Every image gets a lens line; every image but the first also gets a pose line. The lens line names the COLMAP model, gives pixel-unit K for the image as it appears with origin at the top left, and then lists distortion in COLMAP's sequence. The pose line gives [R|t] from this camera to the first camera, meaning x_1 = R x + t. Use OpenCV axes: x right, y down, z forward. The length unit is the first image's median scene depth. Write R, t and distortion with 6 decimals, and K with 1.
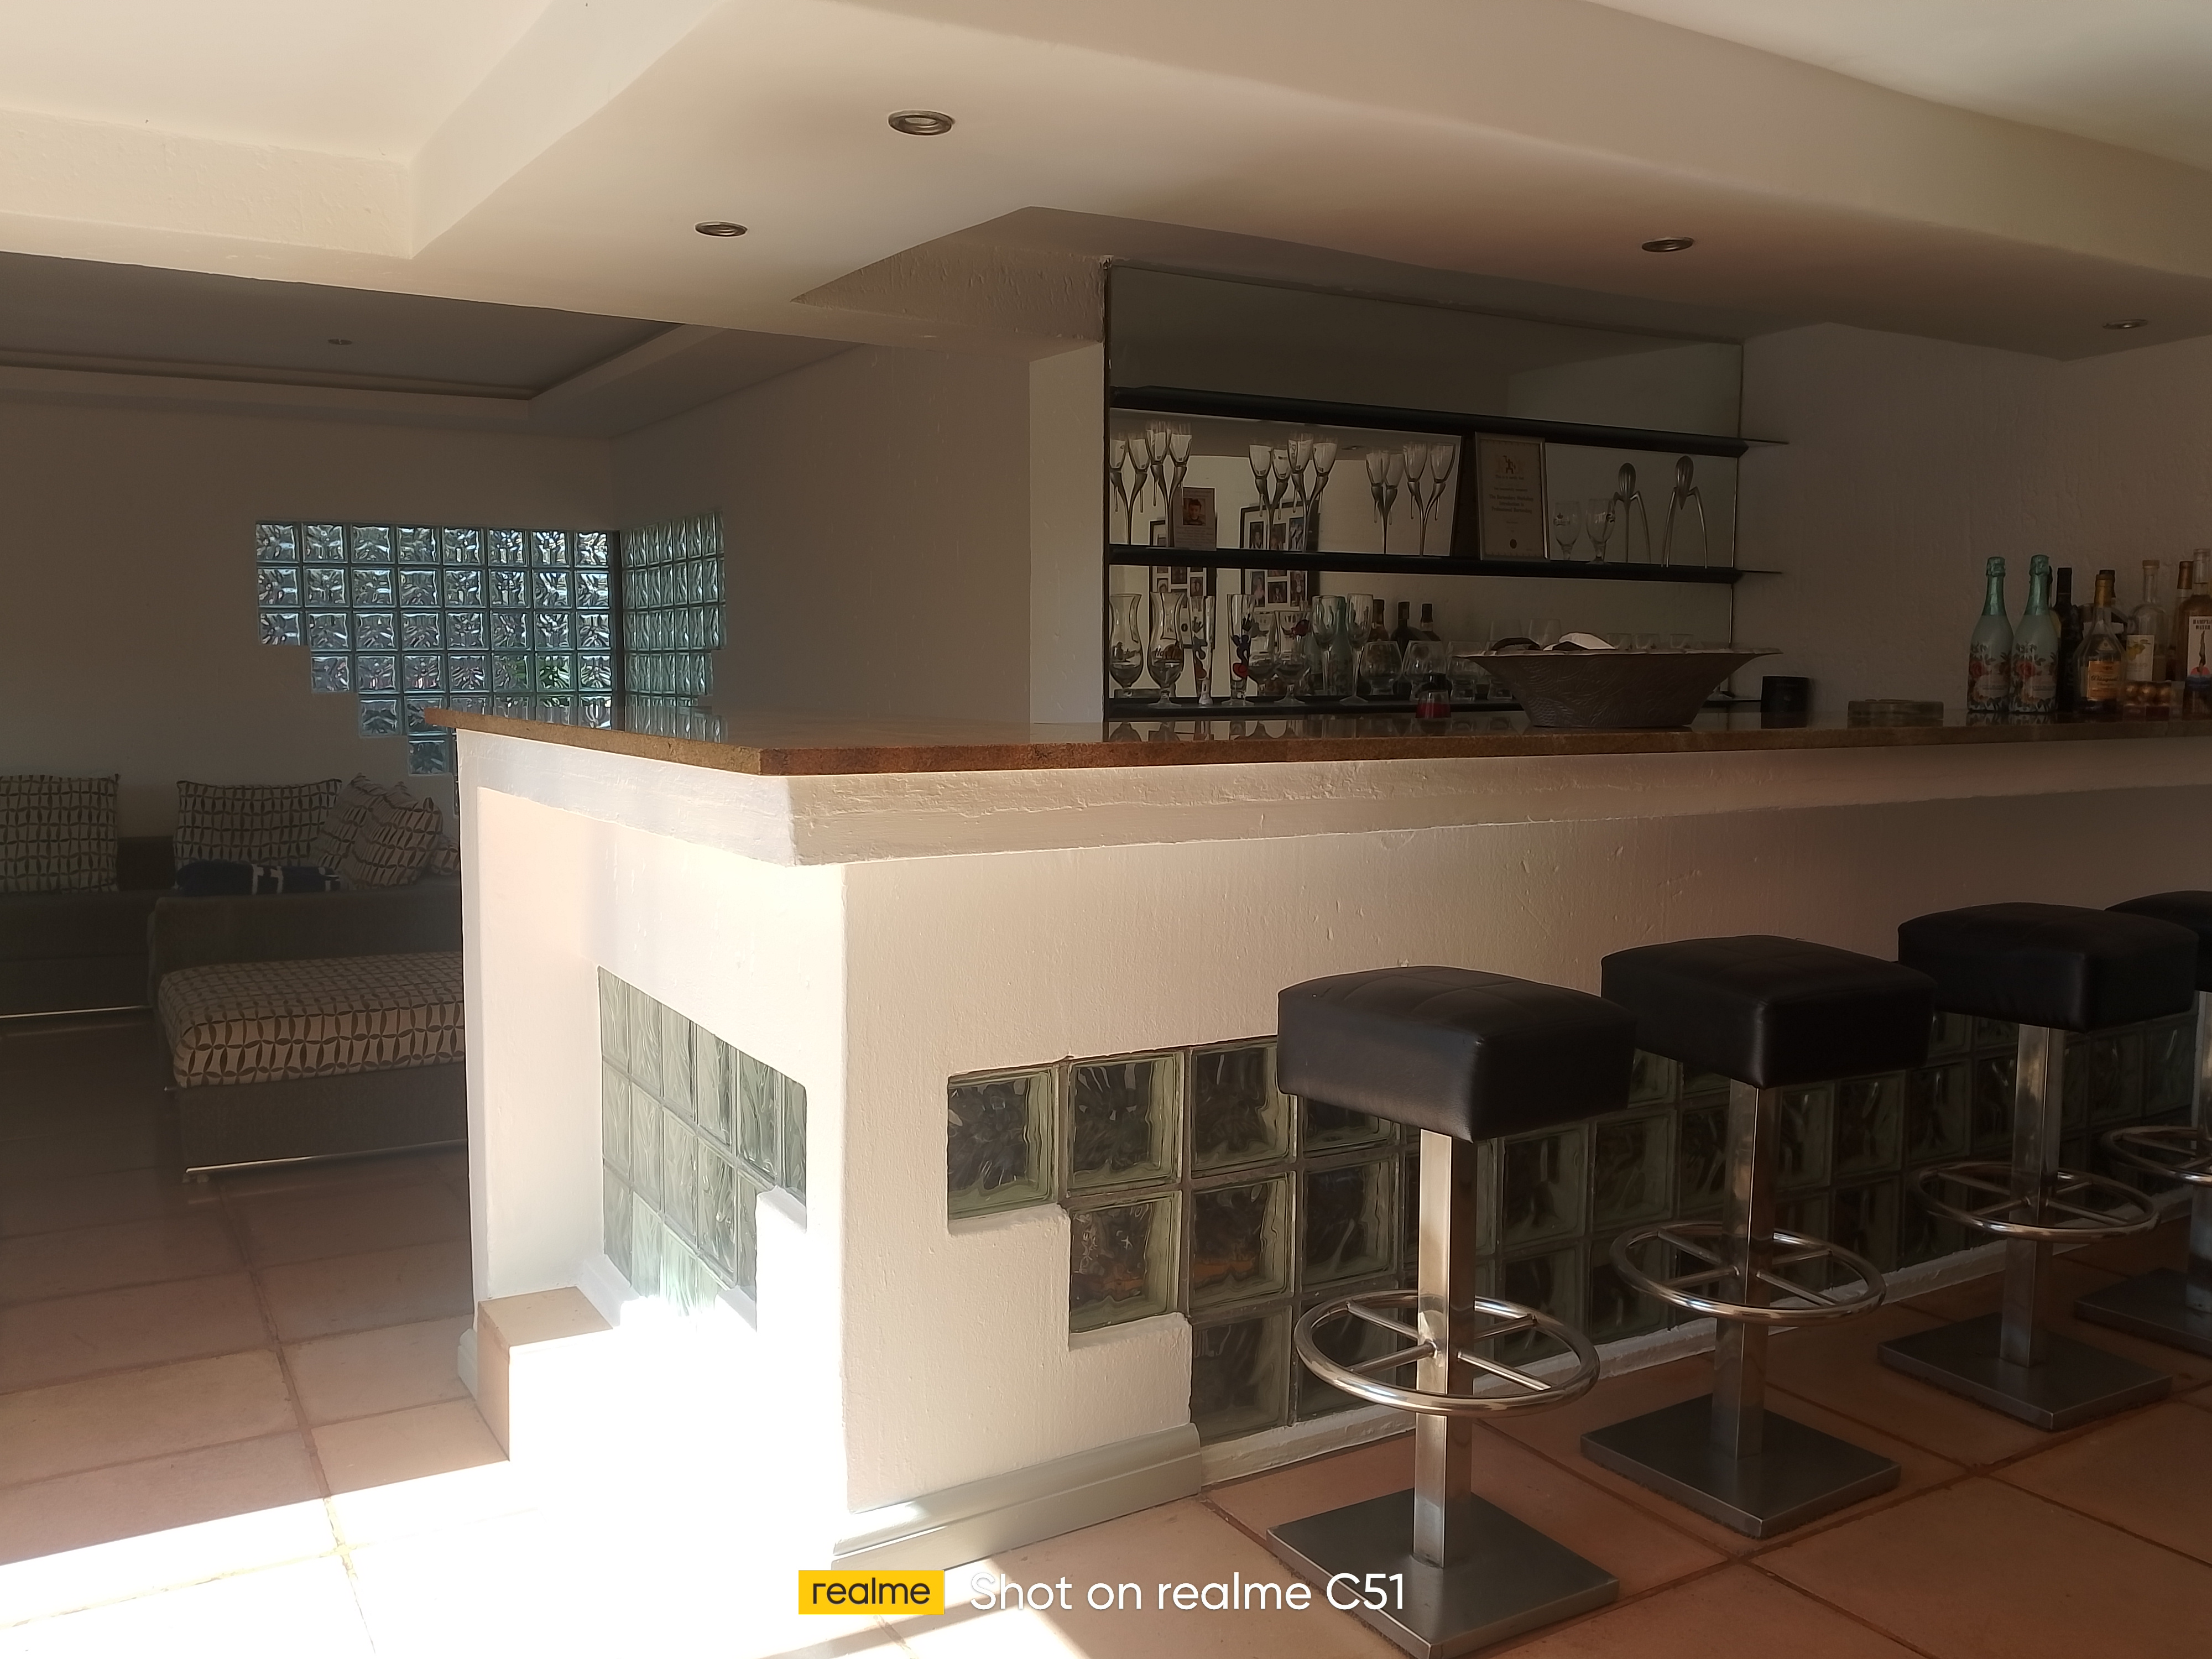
lens RADIAL K [[1764.6, 0, 1098.6], [0, 1764.6, 833.4], [0, 0, 1]] dist [0.044431, 0.000553]
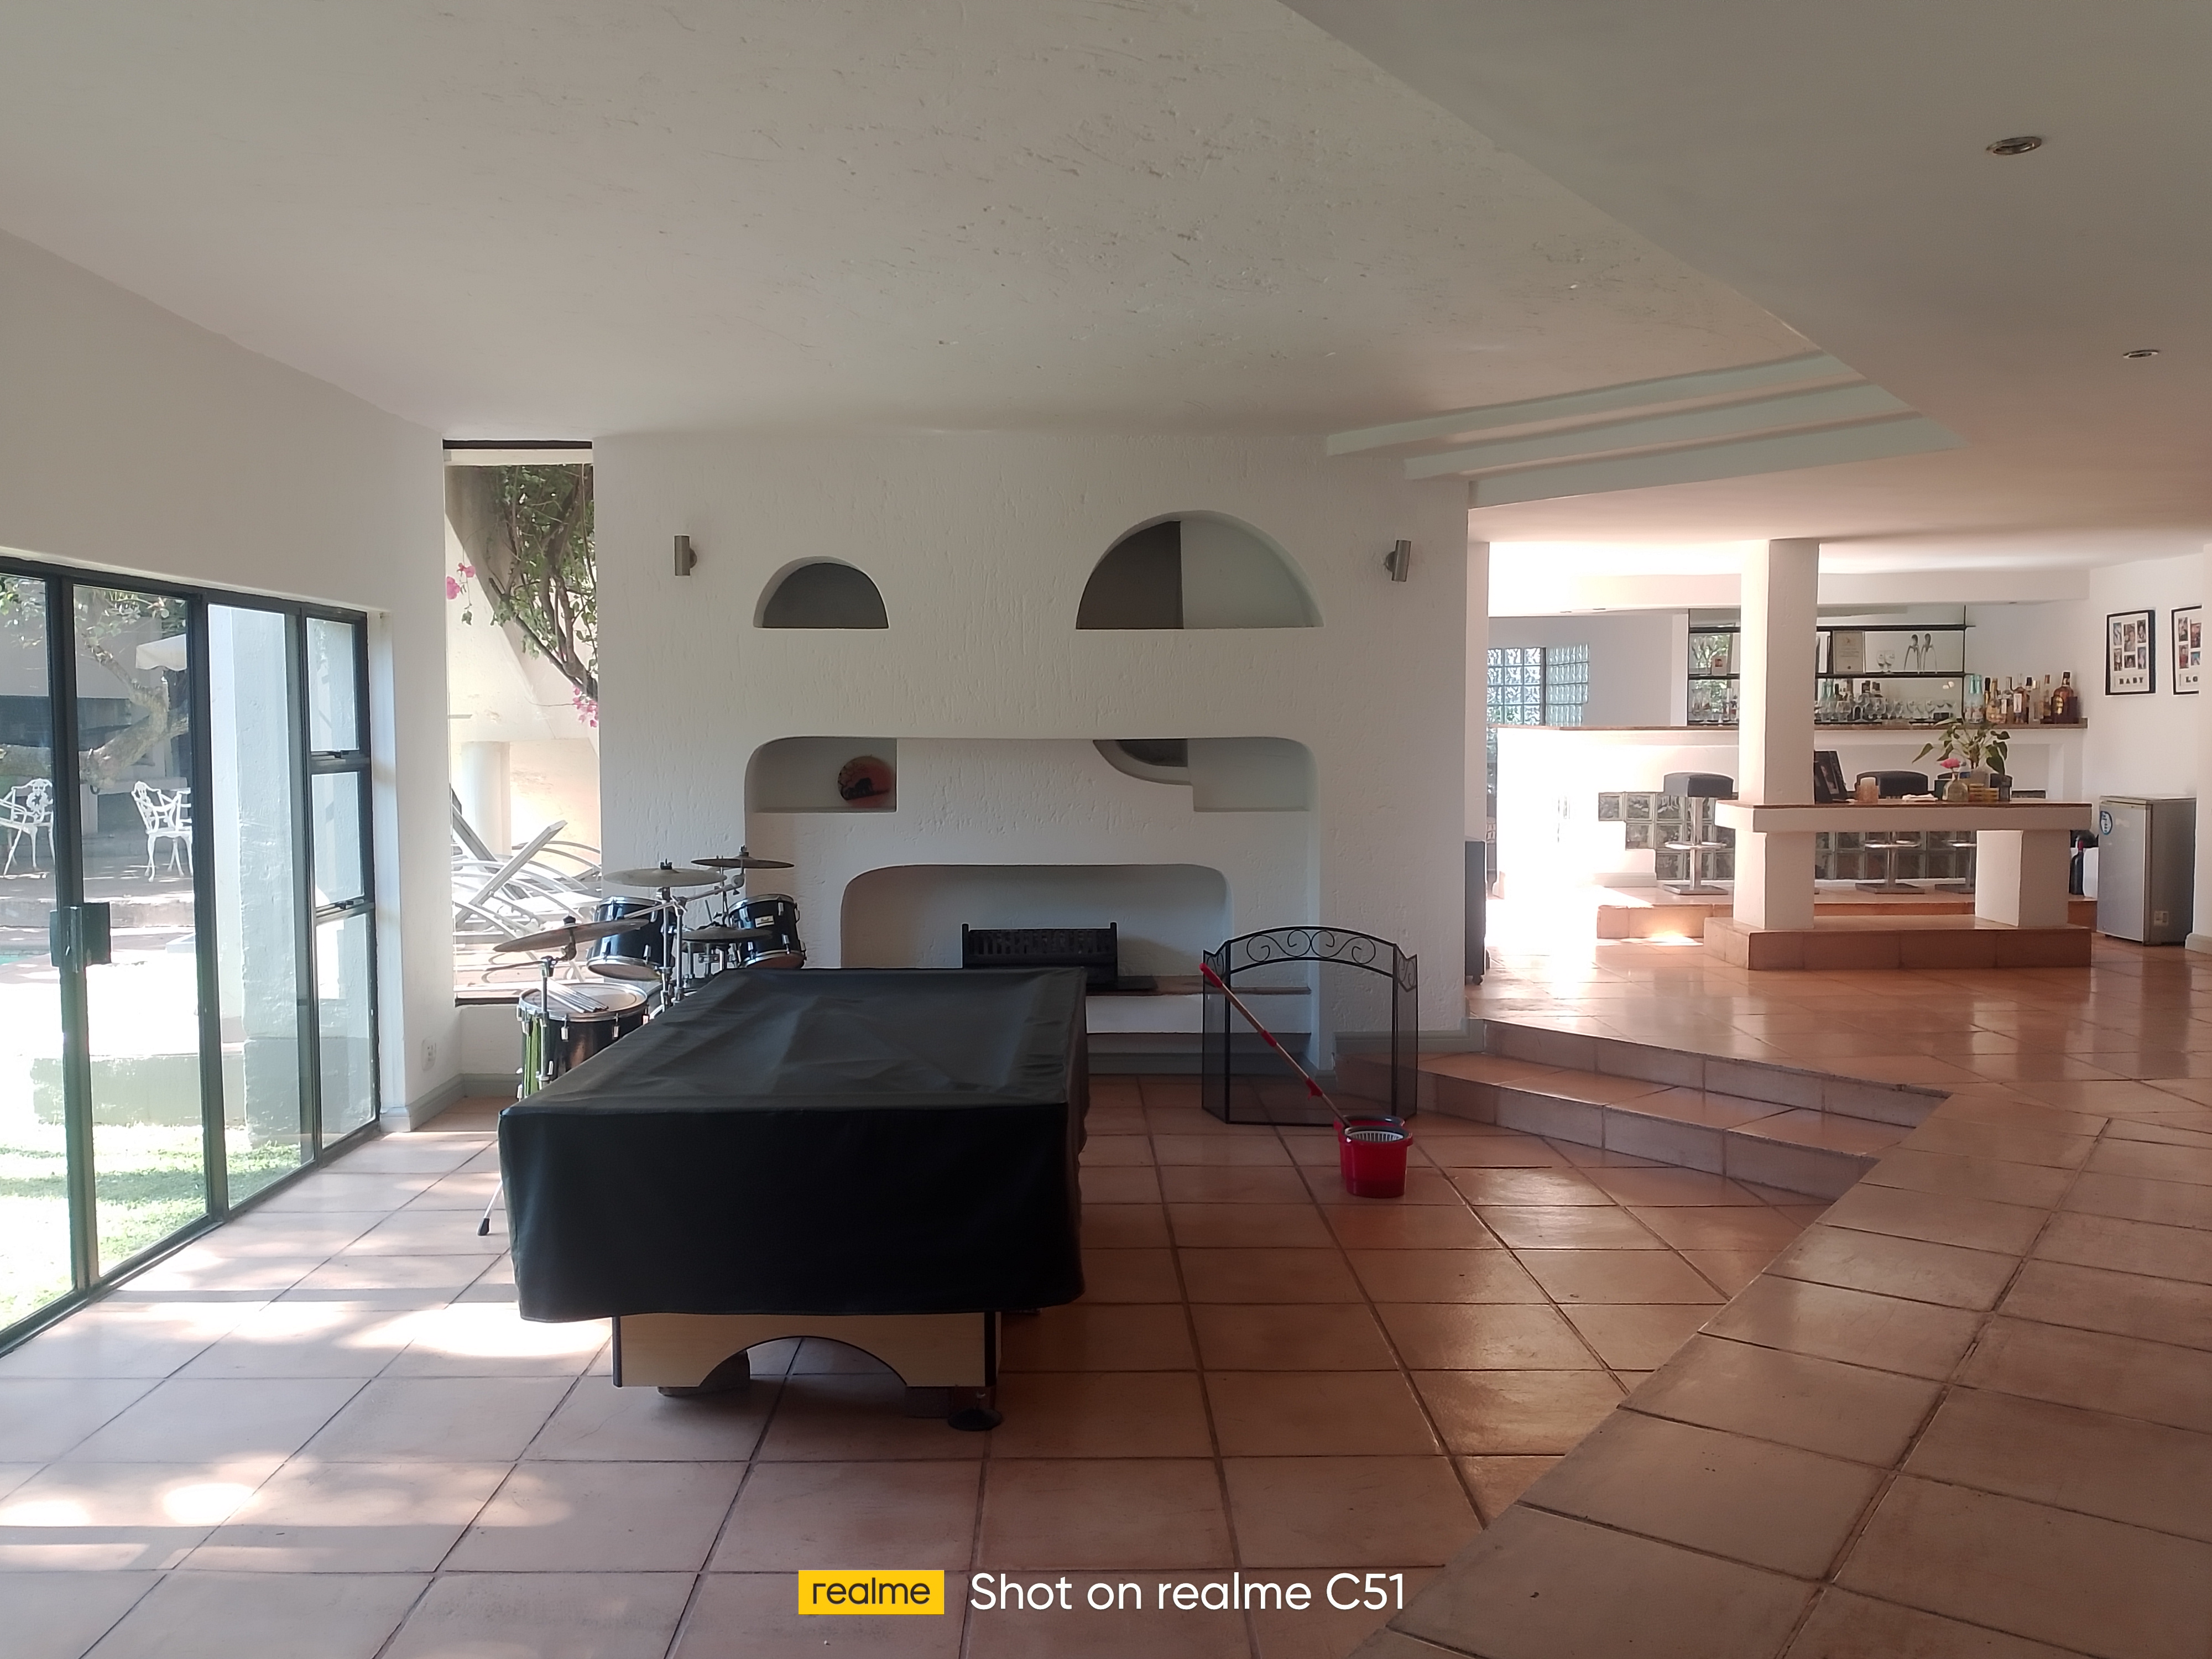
lens RADIAL K [[1764.6, 0, 1097.4], [0, 1764.6, 822.7], [0, 0, 1]] dist [0.044431, 0.000553]
pose [[0.870504, 0.024423, -0.491555, 0.317987], [-0.038796, 0.999065, -0.019066, 0.102843], [0.490630, 0.035667, 0.870638, -1.130479]]
